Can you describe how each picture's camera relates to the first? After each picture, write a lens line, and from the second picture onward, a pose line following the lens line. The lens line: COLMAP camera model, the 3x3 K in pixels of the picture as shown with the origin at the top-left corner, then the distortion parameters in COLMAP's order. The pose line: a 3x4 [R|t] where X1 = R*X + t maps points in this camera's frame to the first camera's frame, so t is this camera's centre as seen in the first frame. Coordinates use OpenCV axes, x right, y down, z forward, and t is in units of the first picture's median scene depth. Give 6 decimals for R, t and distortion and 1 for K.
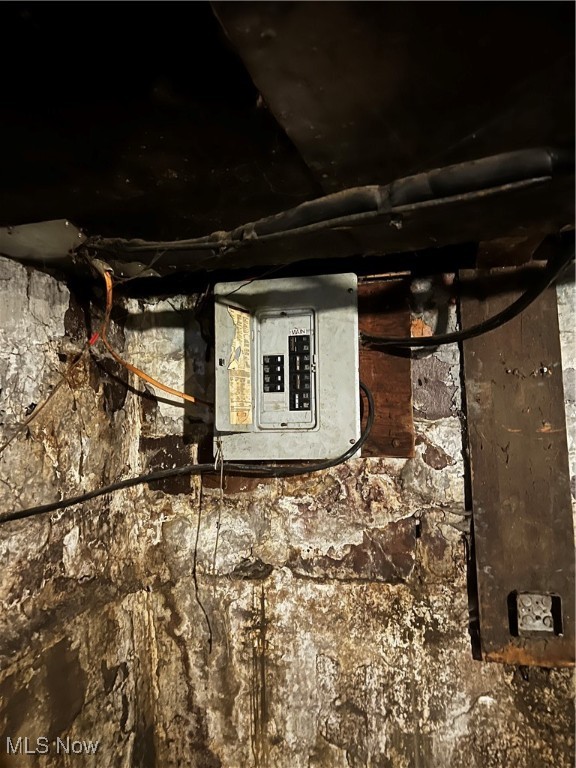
lens RADIAL K [[577.4, 0, 288.3], [0, 577.4, 391.0], [0, 0, 1]] dist [0.016195, -0.012408]
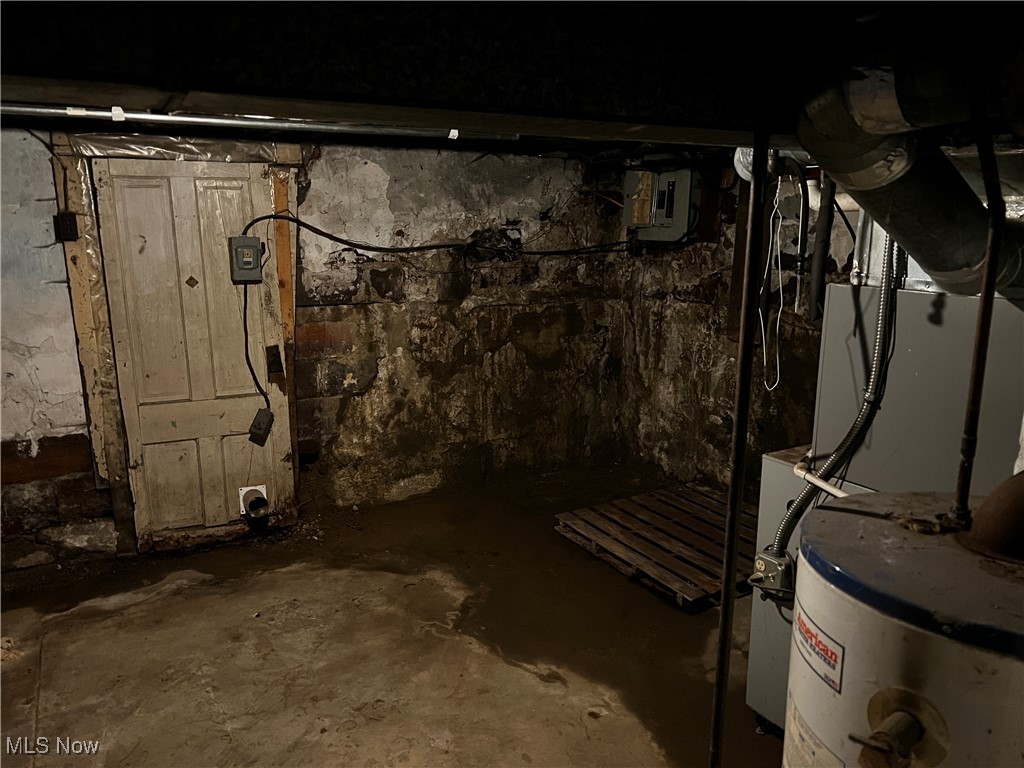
lens RADIAL K [[769.9, 0, 509.5], [0, 769.9, 384.7], [0, 0, 1]] dist [0.016195, -0.012408]
pose [[0.696305, 0.179813, -0.694858, 1.634615], [0.008387, 0.966006, 0.258384, -0.108123], [0.717697, -0.185742, 0.671126, -1.401776]]
